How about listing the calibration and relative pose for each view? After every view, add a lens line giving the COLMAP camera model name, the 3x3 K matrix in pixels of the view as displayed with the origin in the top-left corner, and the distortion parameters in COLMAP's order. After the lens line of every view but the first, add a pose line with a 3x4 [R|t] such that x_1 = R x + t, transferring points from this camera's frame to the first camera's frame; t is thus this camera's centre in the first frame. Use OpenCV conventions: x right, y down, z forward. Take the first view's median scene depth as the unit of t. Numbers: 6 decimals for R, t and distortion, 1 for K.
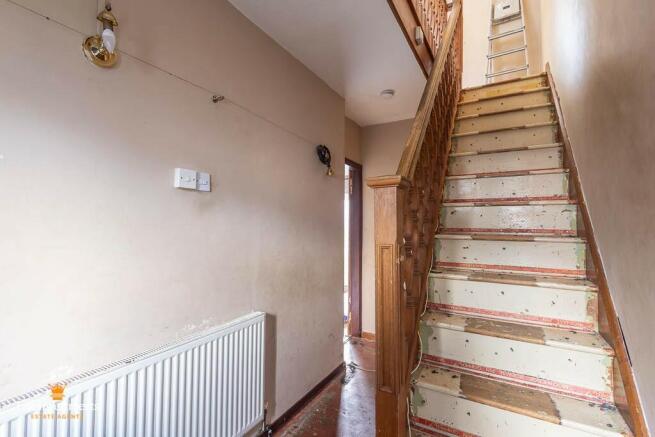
lens RADIAL K [[289.0, 0, 327.5], [0, 289.0, 216.3], [0, 0, 1]] dist [0.011293, -0.000606]
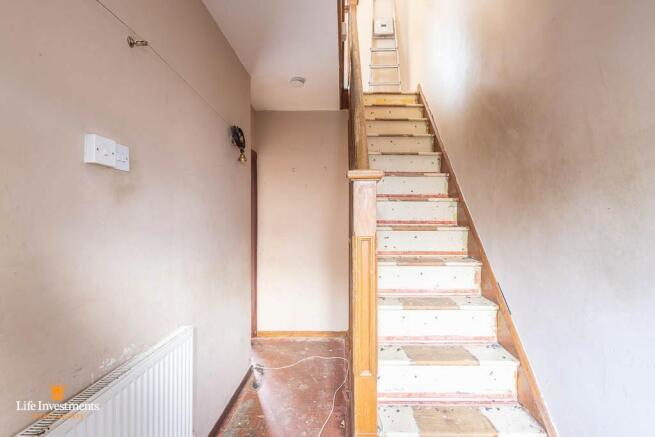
lens RADIAL K [[301.8, 0, 327.8], [0, 301.8, 220.7], [0, 0, 1]] dist [0.011914, -0.000715]
pose [[0.875806, -0.007130, 0.482611, -0.292628], [-0.012236, 0.999242, 0.036967, 0.001548], [-0.482509, -0.038281, 0.875054, 0.083363]]
